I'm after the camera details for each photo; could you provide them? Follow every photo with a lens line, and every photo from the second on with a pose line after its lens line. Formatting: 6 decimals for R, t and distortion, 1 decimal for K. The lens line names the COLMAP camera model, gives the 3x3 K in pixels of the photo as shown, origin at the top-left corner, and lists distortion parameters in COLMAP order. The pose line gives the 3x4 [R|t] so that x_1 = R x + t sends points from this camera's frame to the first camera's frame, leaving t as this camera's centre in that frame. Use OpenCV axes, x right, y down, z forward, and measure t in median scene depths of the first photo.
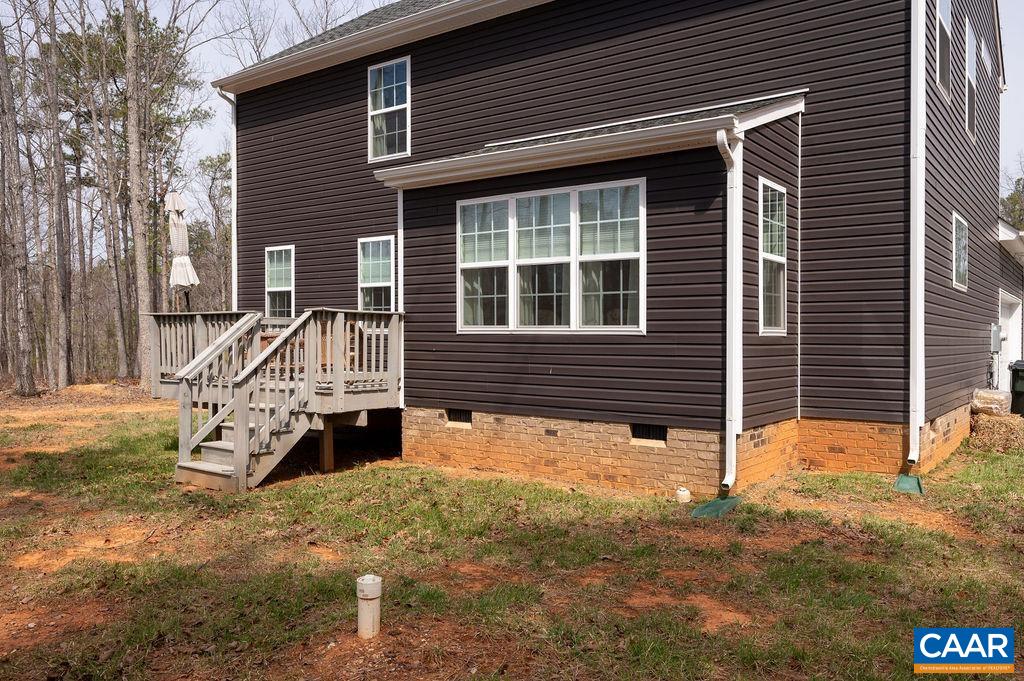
lens RADIAL K [[782.0, 0, 535.0], [0, 782.0, 322.6], [0, 0, 1]] dist [0.001989, -0.006739]
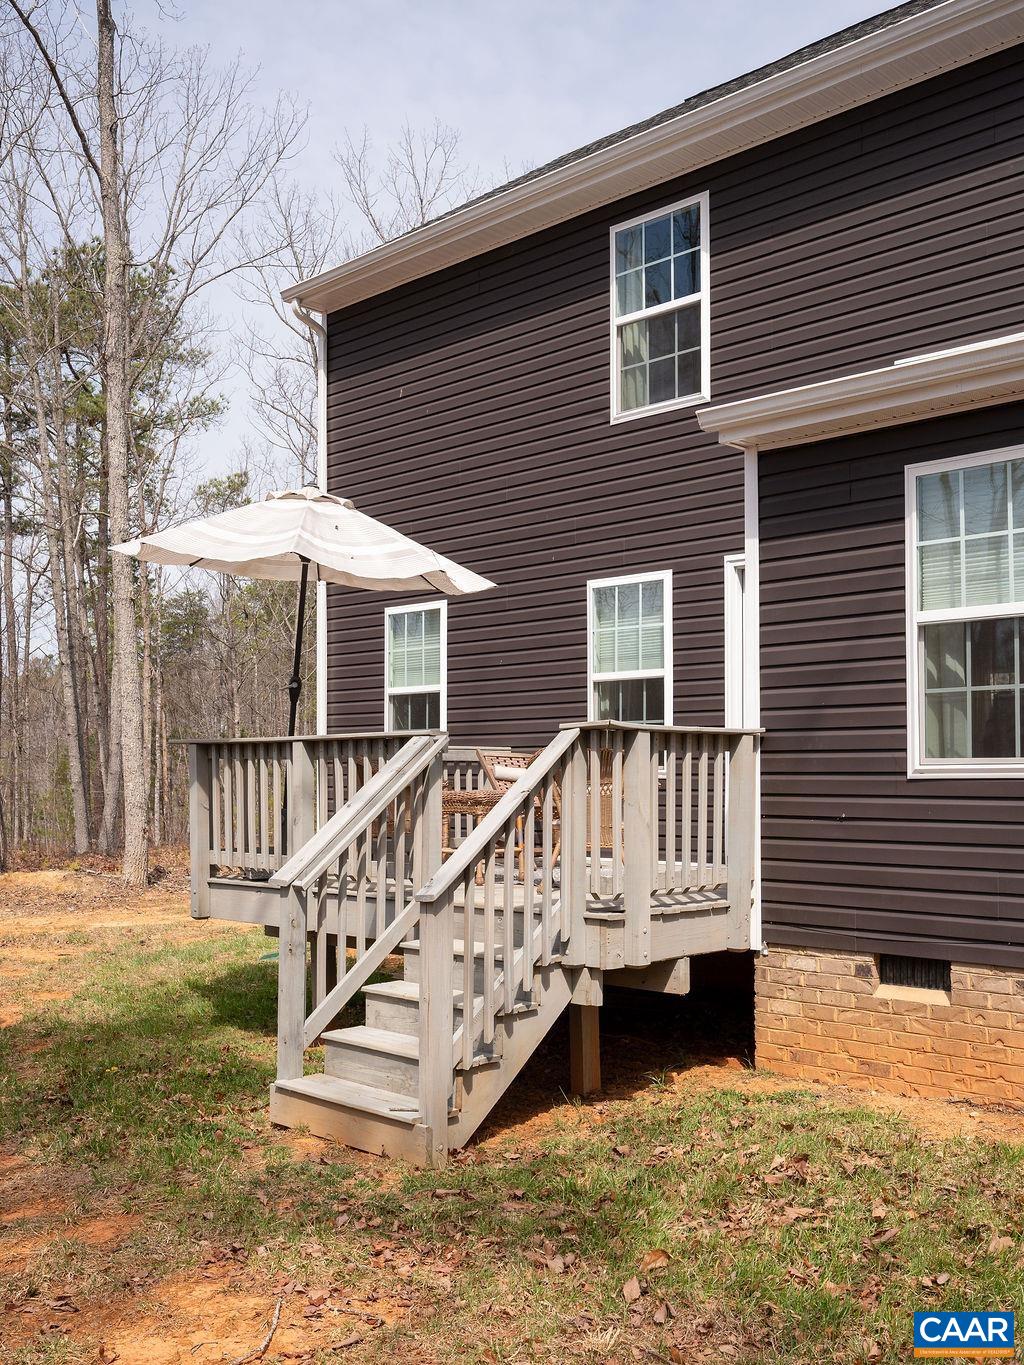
lens RADIAL K [[1213.0, 0, 510.8], [0, 1213.0, 686.7], [0, 0, 1]] dist [-0.001882, 0.011535]
pose [[0.992777, -0.019006, -0.118461, -0.221692], [0.012629, 0.998442, -0.054347, -0.001972], [0.119309, 0.052458, 0.991470, 0.302781]]
